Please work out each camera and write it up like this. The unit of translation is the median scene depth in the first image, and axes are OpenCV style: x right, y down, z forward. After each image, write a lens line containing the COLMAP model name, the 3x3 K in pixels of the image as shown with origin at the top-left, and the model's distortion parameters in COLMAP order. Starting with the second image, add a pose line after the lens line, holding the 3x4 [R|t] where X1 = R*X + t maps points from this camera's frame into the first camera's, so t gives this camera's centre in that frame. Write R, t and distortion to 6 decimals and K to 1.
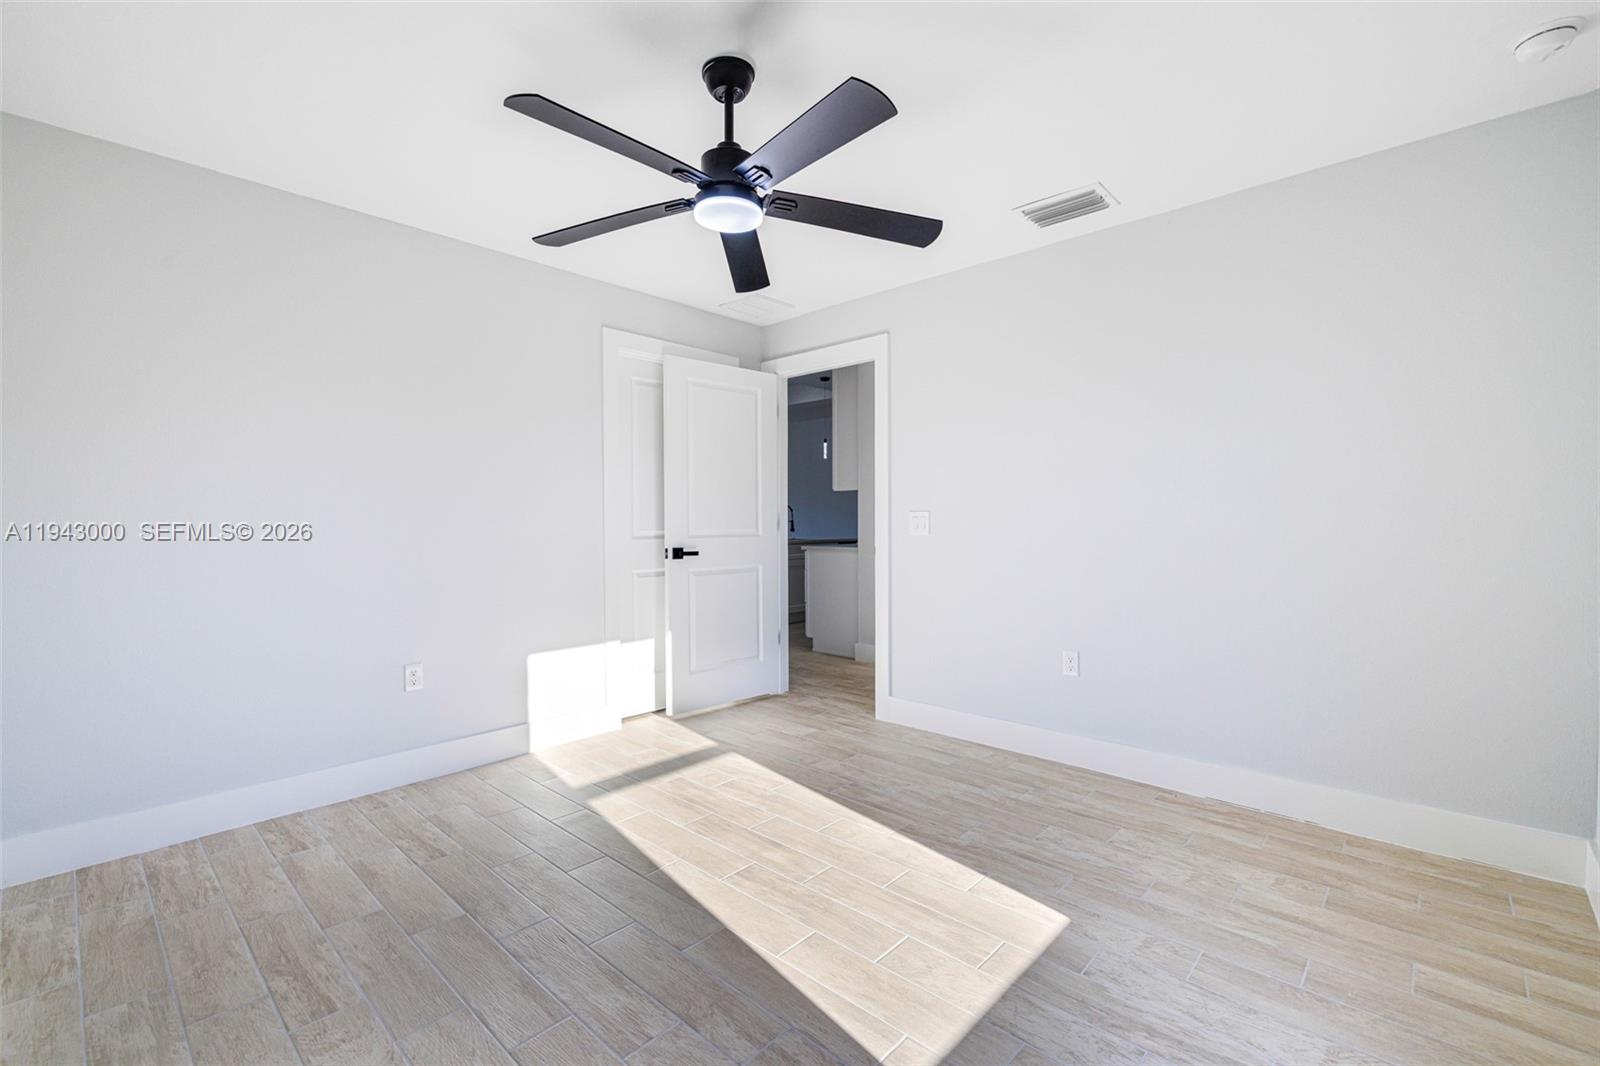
lens RADIAL K [[703.2, 0, 800.0], [0, 703.2, 533.0], [0, 0, 1]] dist [0.000356, 0.000148]
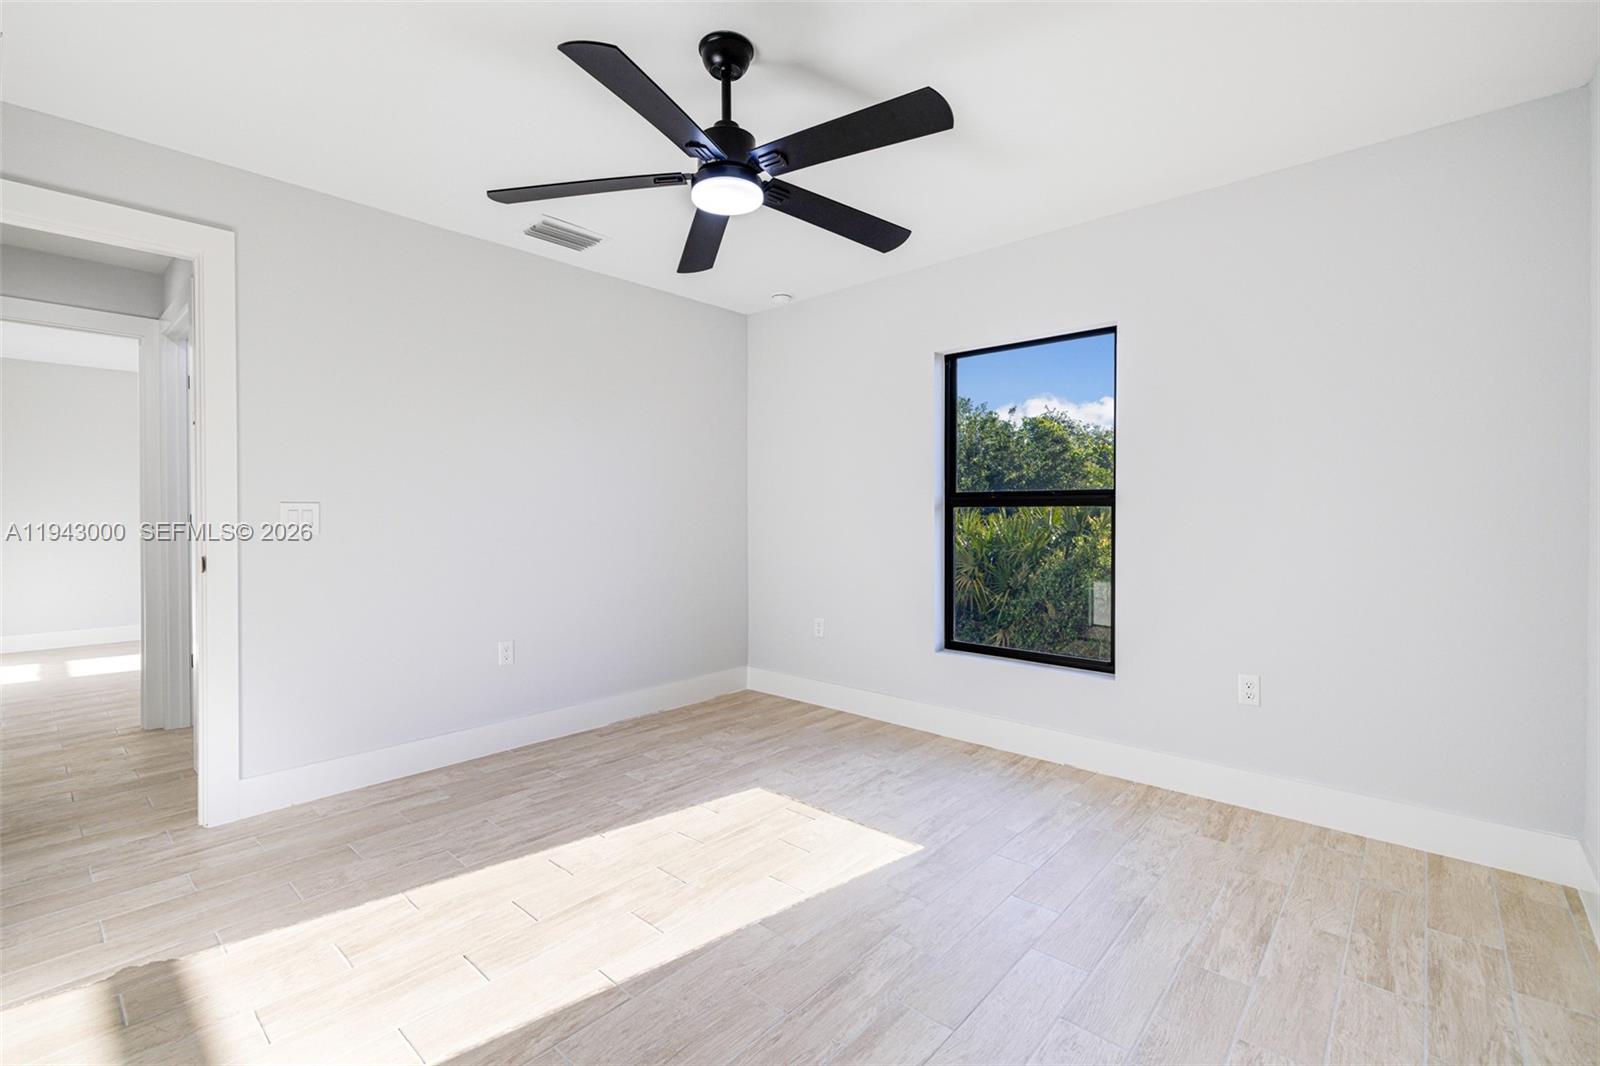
lens RADIAL K [[706.5, 0, 804.7], [0, 706.5, 514.6], [0, 0, 1]] dist [0.000177, 0.000096]
pose [[-0.024033, 0.001095, 0.999711, -0.798981], [0.021851, 0.999761, -0.000570, -0.012297], [-0.999472, 0.021831, -0.024051, 0.679114]]
